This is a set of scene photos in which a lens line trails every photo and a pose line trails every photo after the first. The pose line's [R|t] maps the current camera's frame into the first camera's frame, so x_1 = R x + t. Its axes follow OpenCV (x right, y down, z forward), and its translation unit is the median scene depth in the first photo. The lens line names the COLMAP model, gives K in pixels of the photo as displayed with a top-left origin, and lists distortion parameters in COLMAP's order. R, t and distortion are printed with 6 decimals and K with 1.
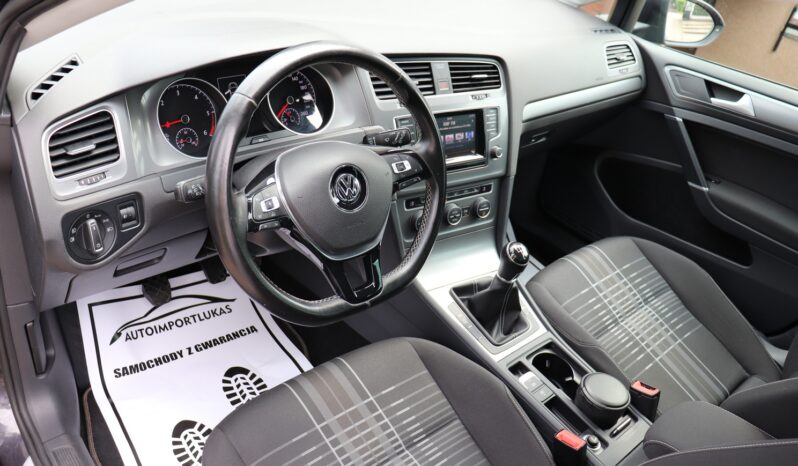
lens RADIAL K [[654.7, 0, 398.7], [0, 654.7, 226.4], [0, 0, 1]] dist [-0.174493, 0.141059]
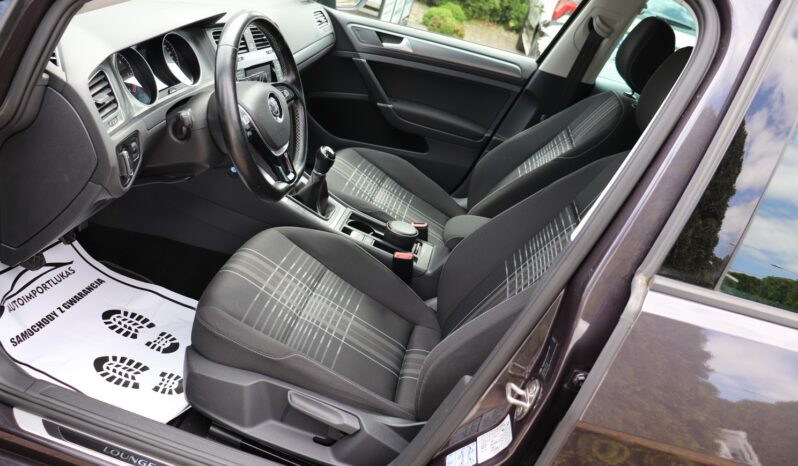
lens RADIAL K [[654.7, 0, 399.5], [0, 654.7, 231.7], [0, 0, 1]] dist [-0.174493, 0.141059]
pose [[0.777542, -0.232920, 0.584103, -0.535614], [0.212340, 0.971564, 0.104765, 0.084907], [-0.591895, 0.042570, 0.804890, -0.241281]]
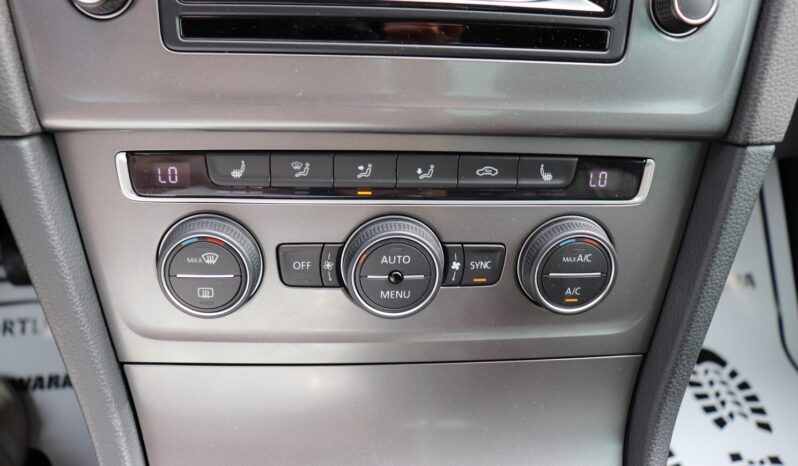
lens RADIAL K [[654.7, 0, 390.0], [0, 654.7, 227.1], [0, 0, 1]] dist [-0.174493, 0.141059]
pose [[0.876810, 0.206091, -0.434432, 0.168036], [-0.196820, 0.978162, 0.066791, -0.044056], [0.438710, 0.026942, 0.898225, 0.800832]]
